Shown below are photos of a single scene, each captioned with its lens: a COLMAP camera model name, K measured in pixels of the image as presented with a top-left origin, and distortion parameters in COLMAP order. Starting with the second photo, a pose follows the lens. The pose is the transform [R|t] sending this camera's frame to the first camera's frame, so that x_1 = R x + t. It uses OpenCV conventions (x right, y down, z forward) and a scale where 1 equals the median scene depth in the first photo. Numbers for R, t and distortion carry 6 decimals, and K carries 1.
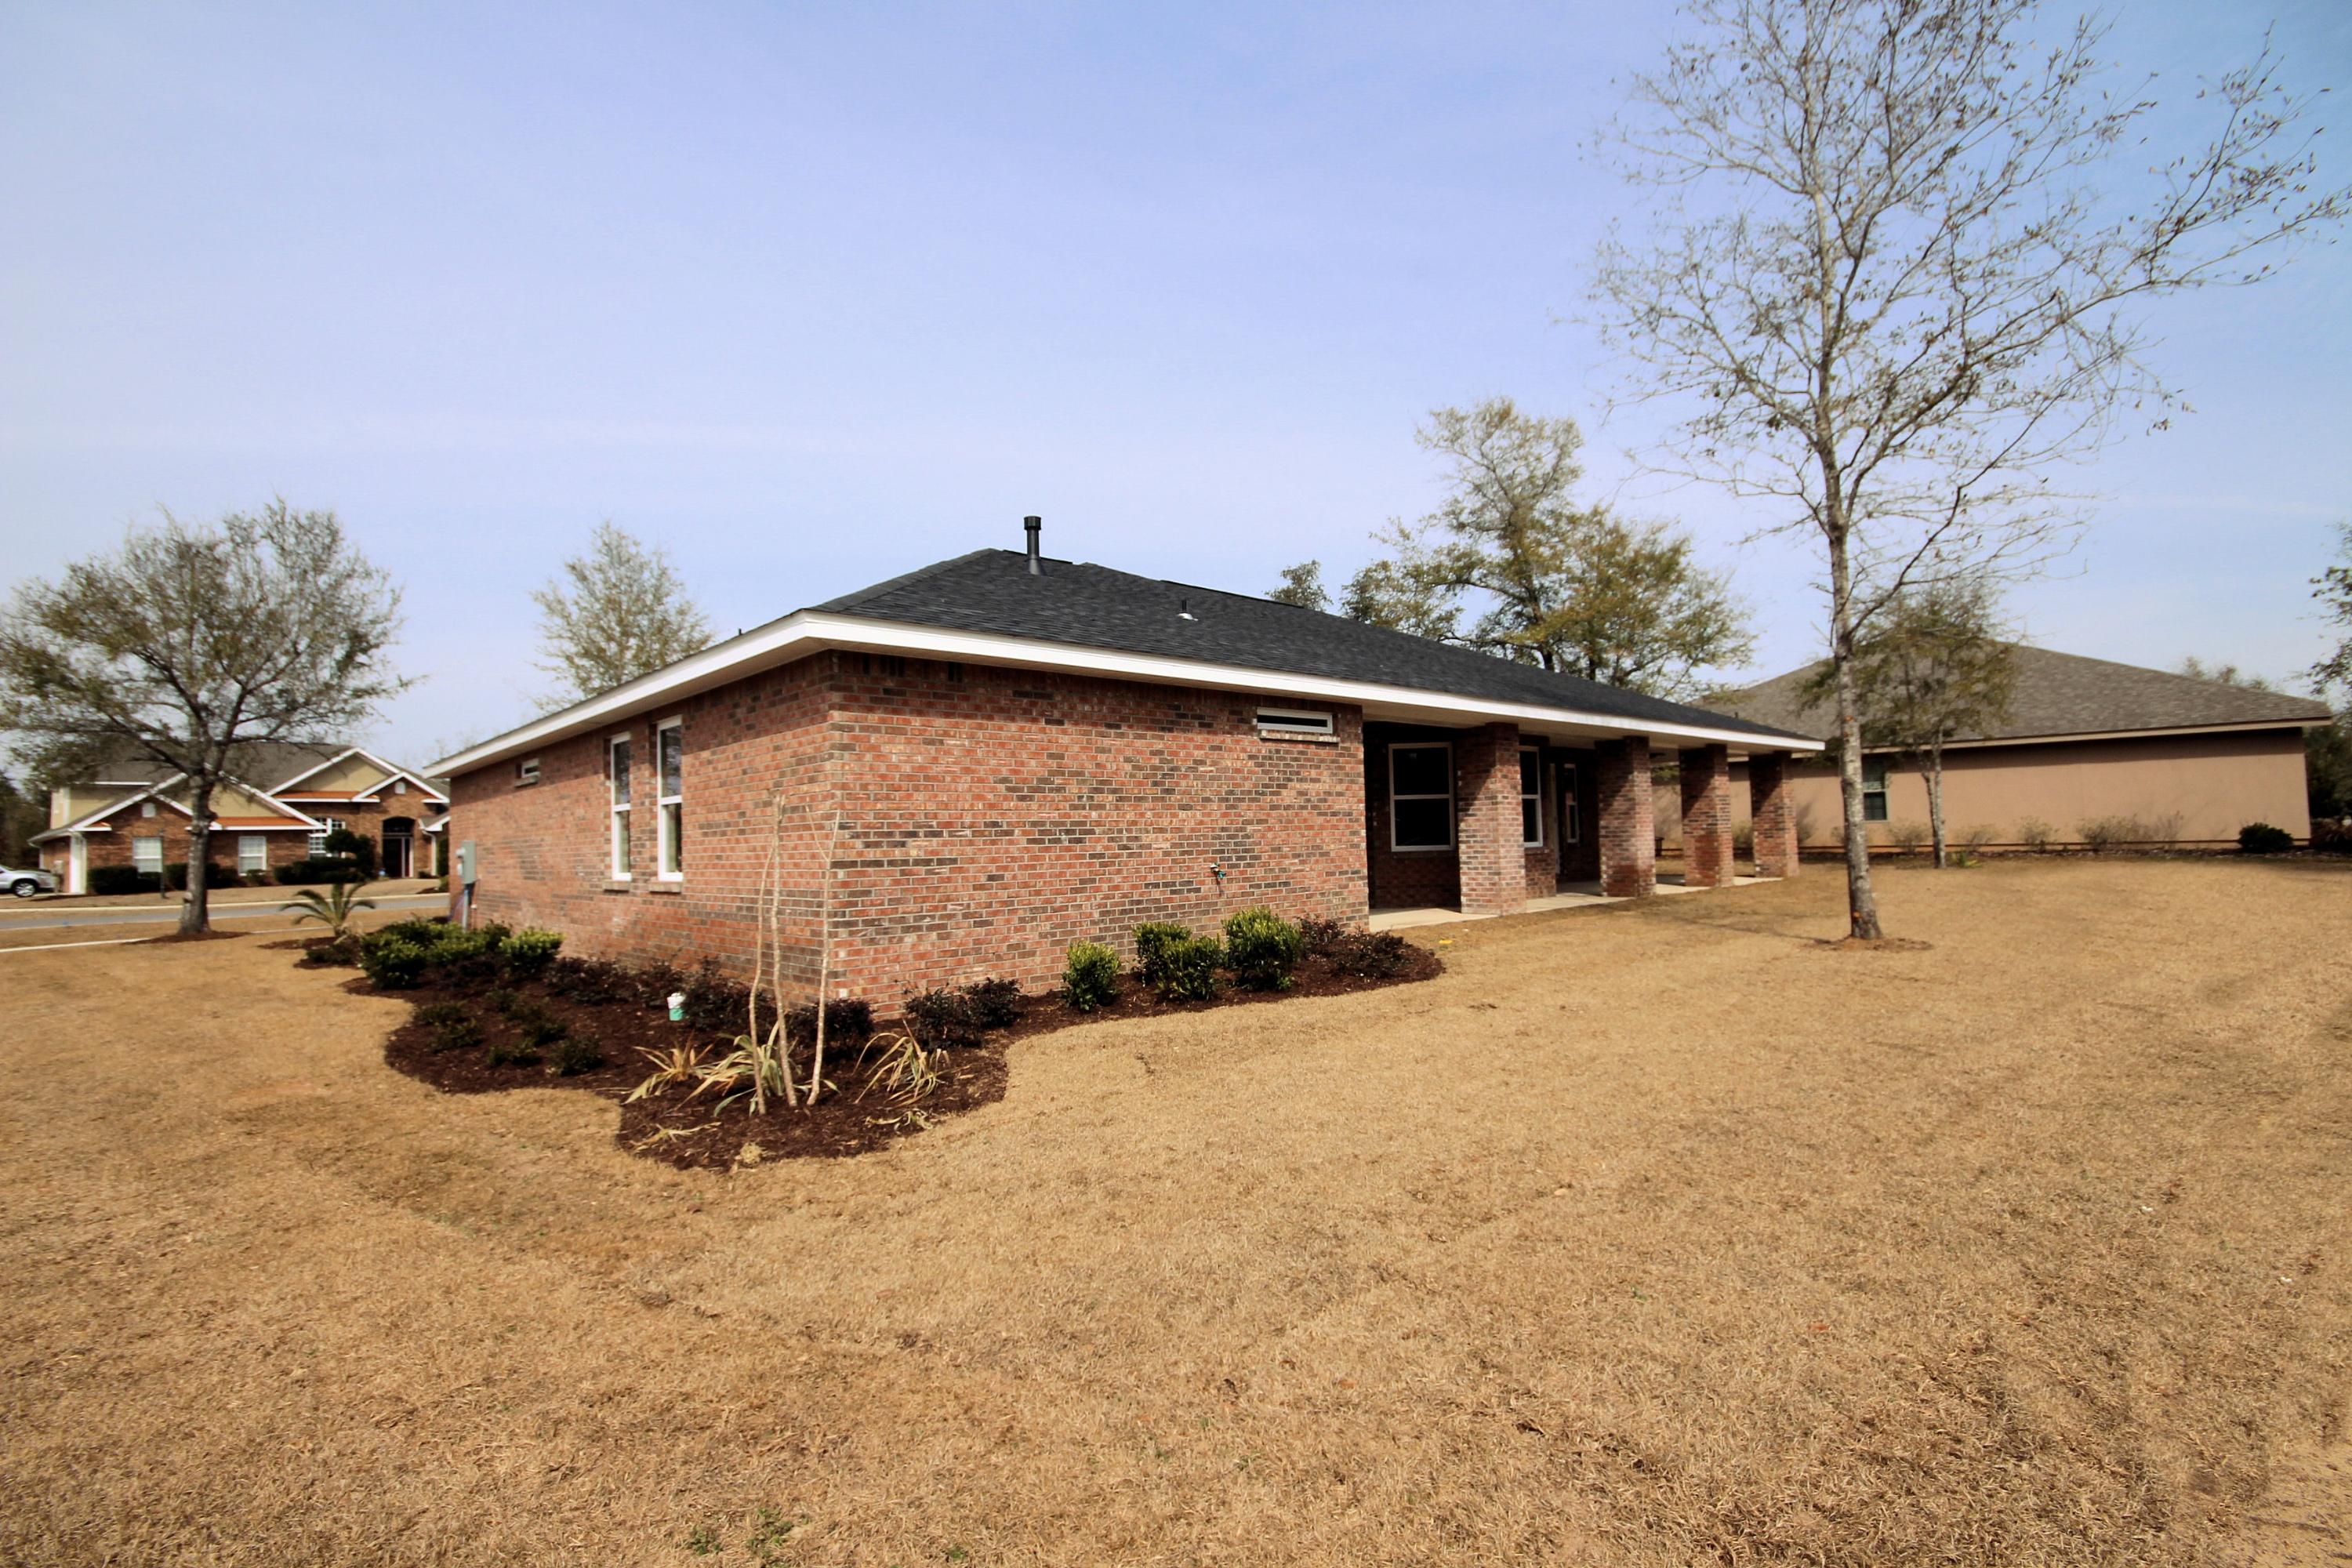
lens RADIAL K [[1083.1, 0, 1180.8], [0, 1083.1, 777.1], [0, 0, 1]] dist [0.004445, -0.006178]
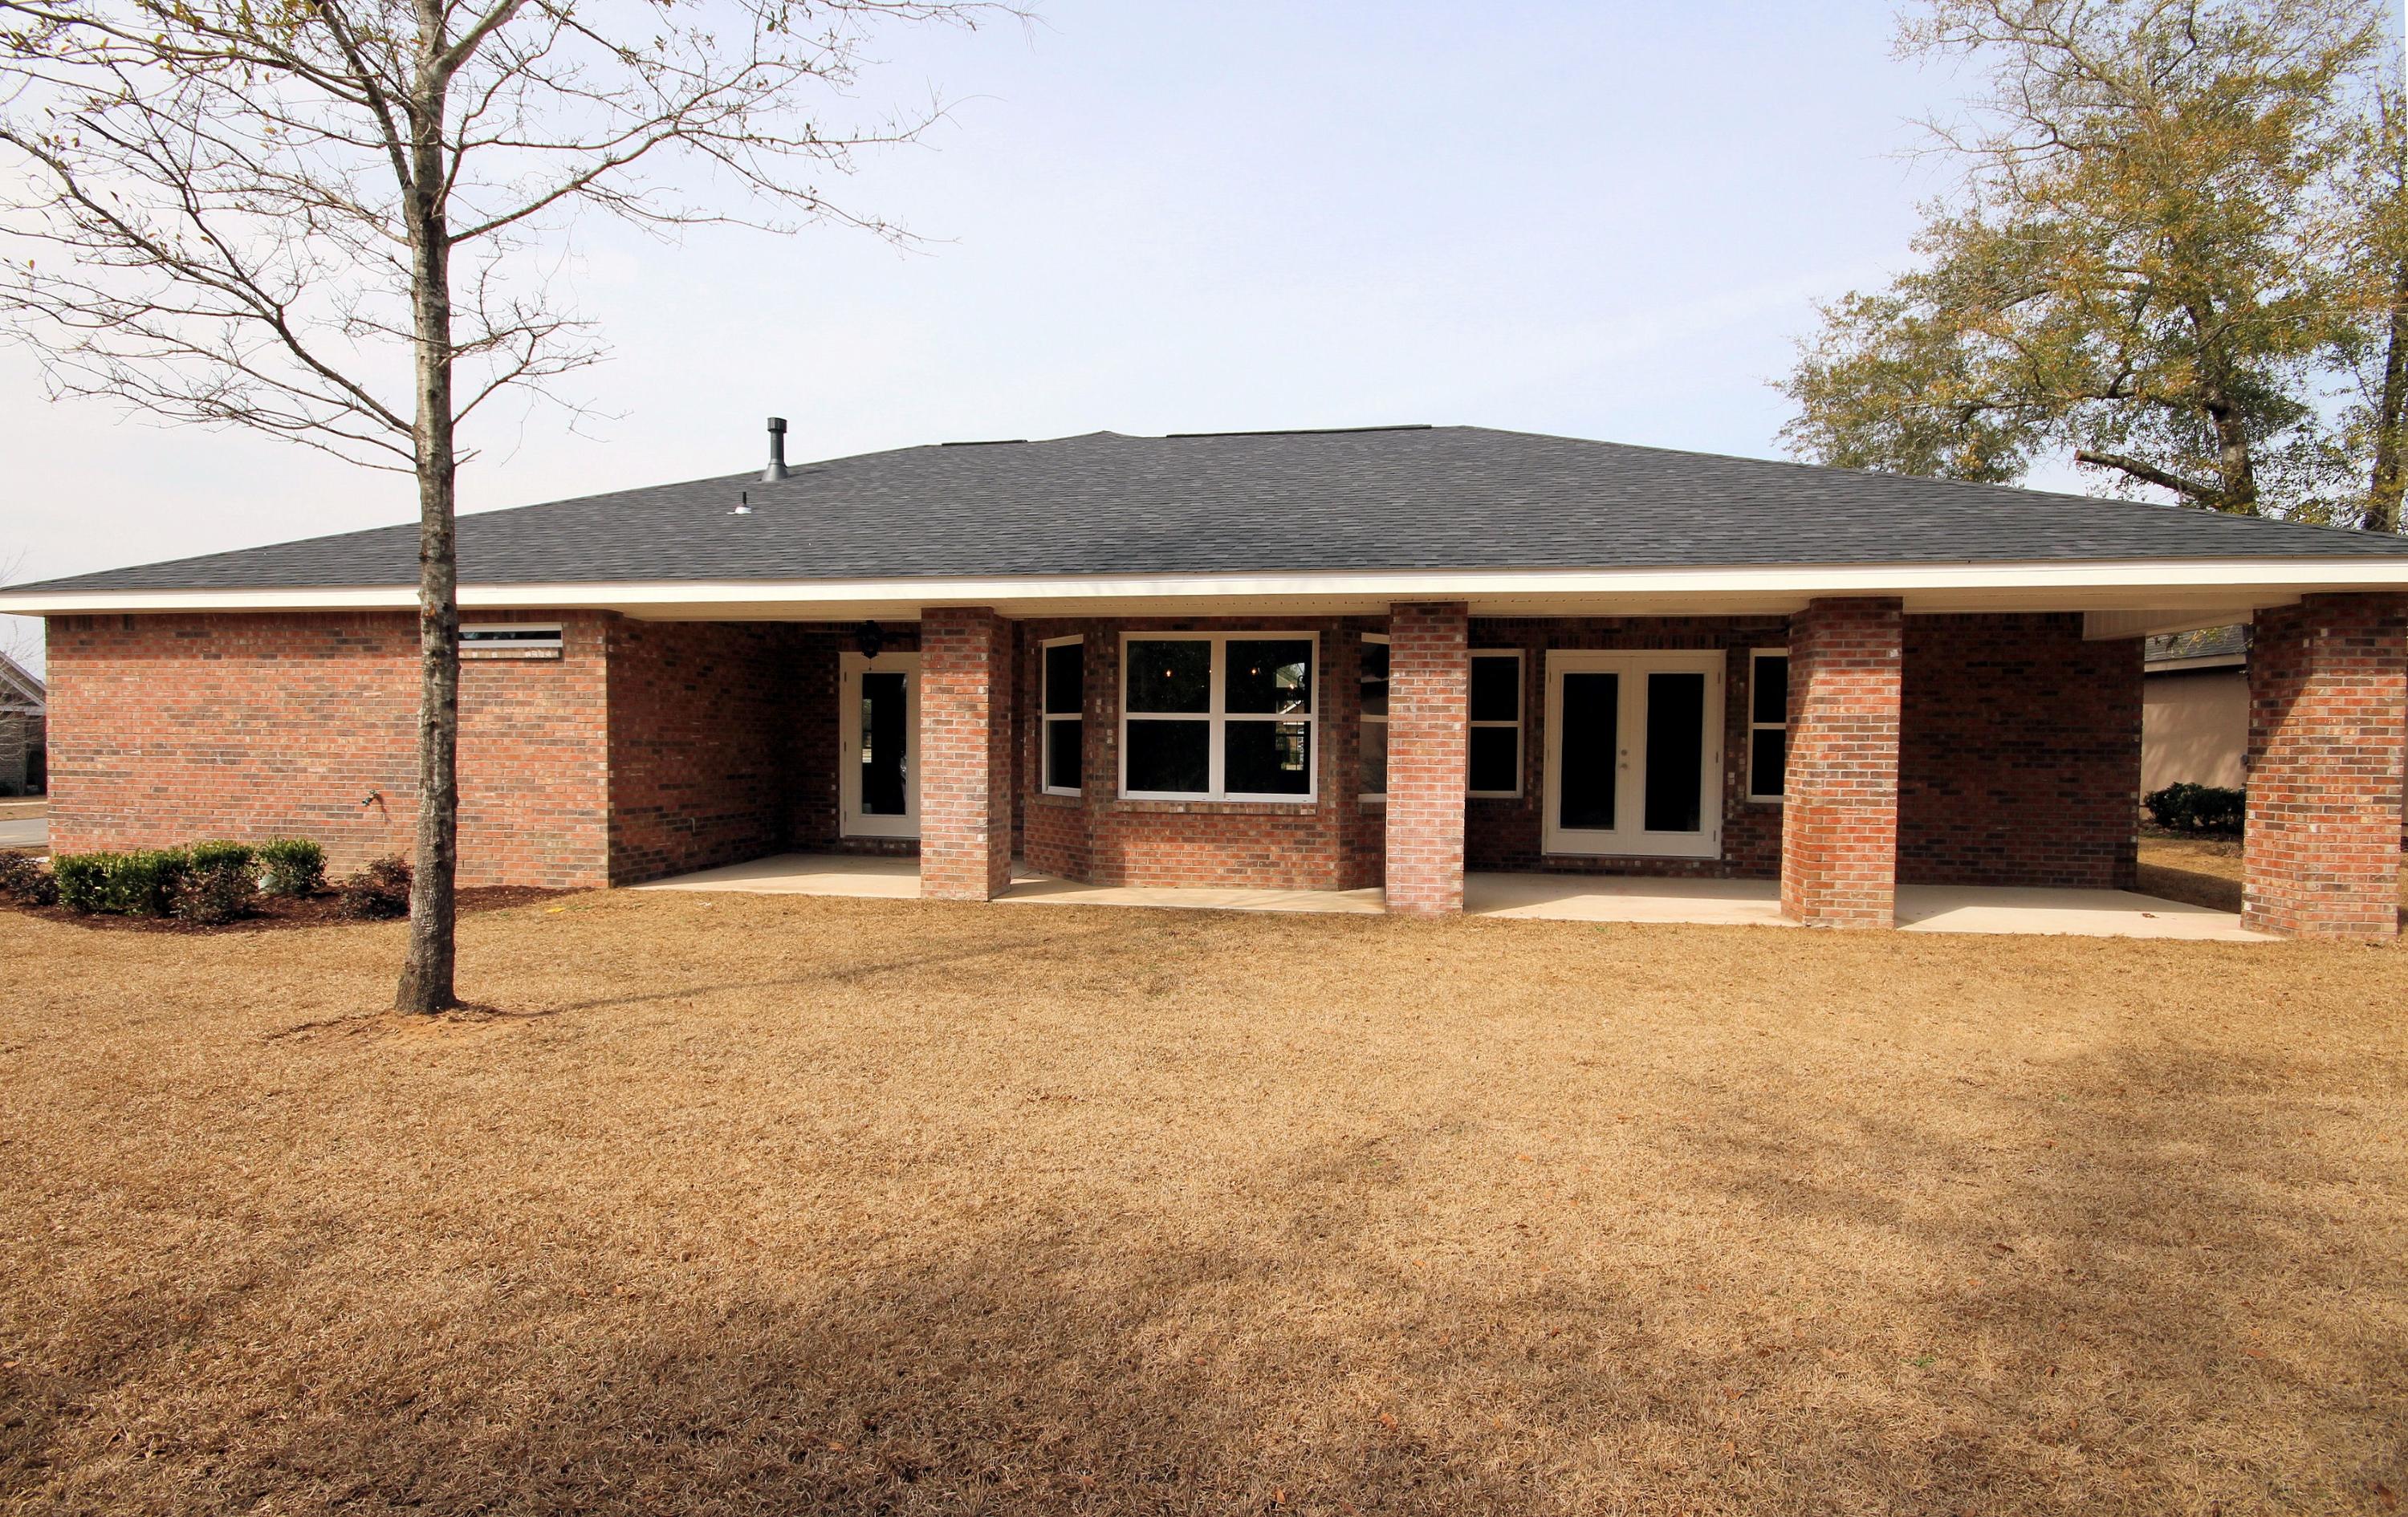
lens RADIAL K [[1131.3, 0, 1198.2], [0, 1131.3, 785.0], [0, 0, 1]] dist [-0.000032, -0.007095]
pose [[0.621774, 0.039593, -0.782195, 1.364931], [0.014575, 0.997963, 0.062101, 0.023316], [0.783061, -0.050013, 0.619931, 1.004214]]
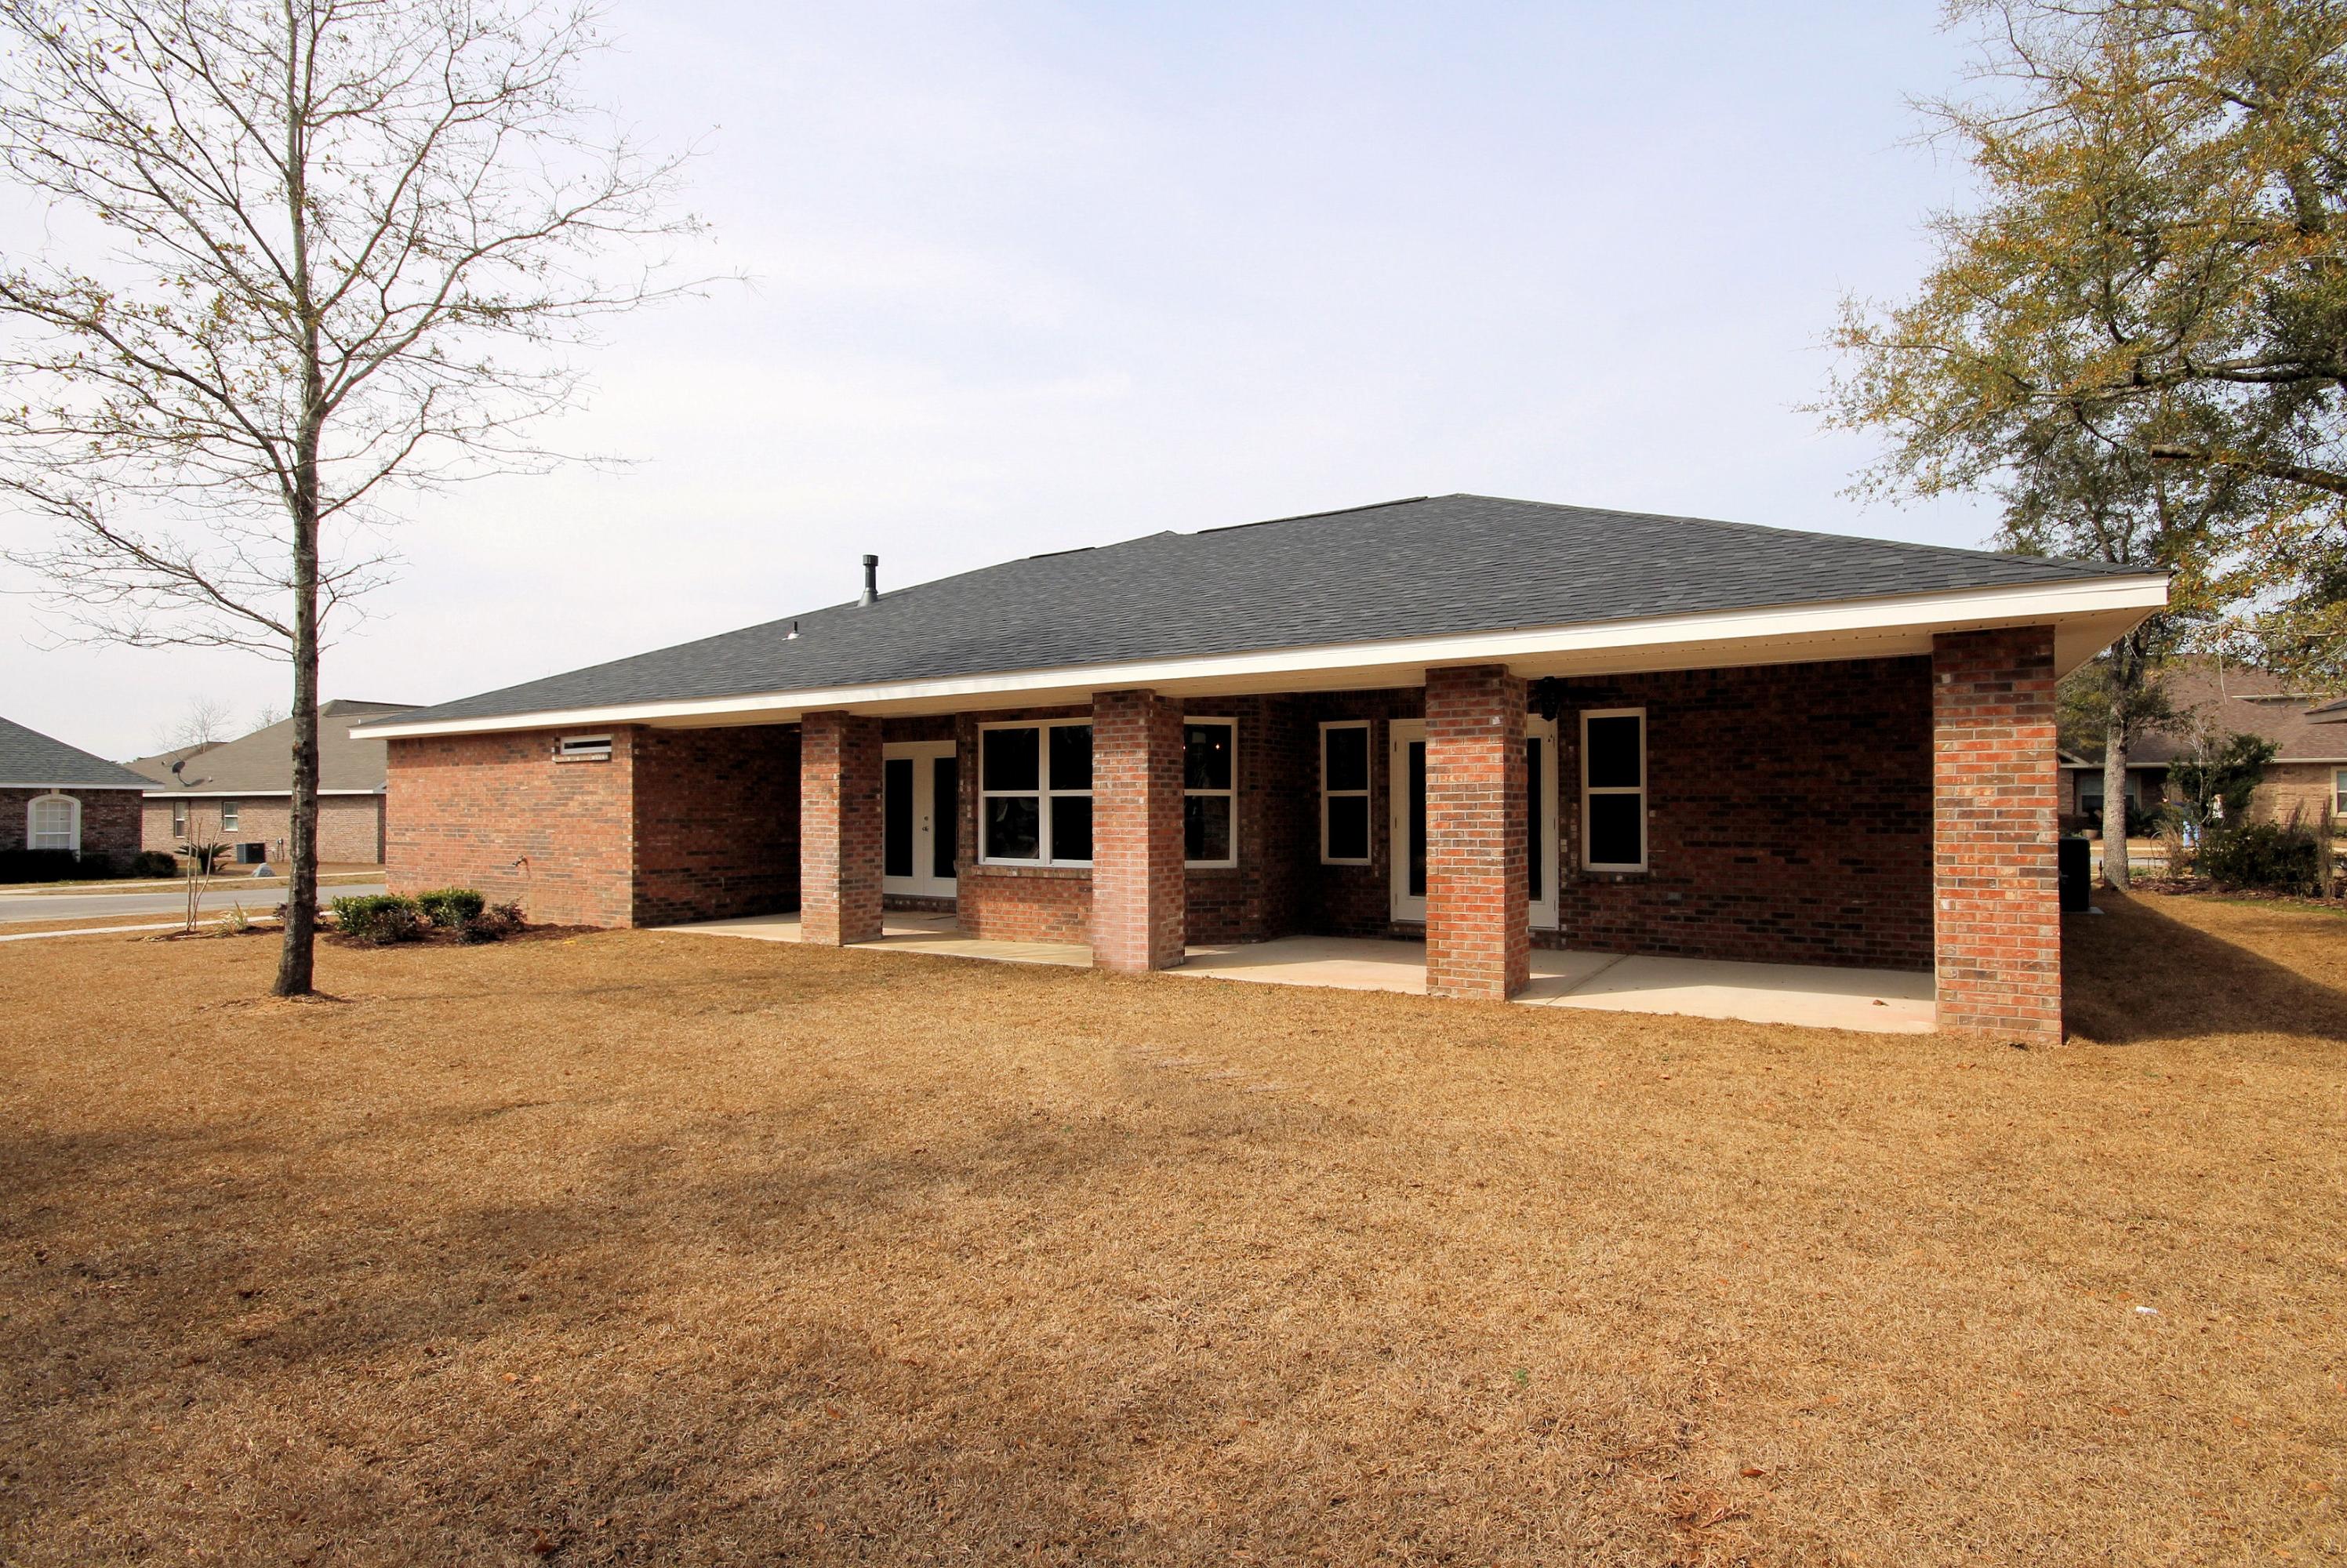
lens RADIAL K [[1093.0, 0, 1102.5], [0, 1093.0, 799.3], [0, 0, 1]] dist [-0.009964, -0.000169]
pose [[0.290521, -0.004934, -0.956856, 1.685777], [0.036428, 0.999319, 0.005908, 0.027455], [0.956175, -0.036573, 0.290503, 1.390308]]
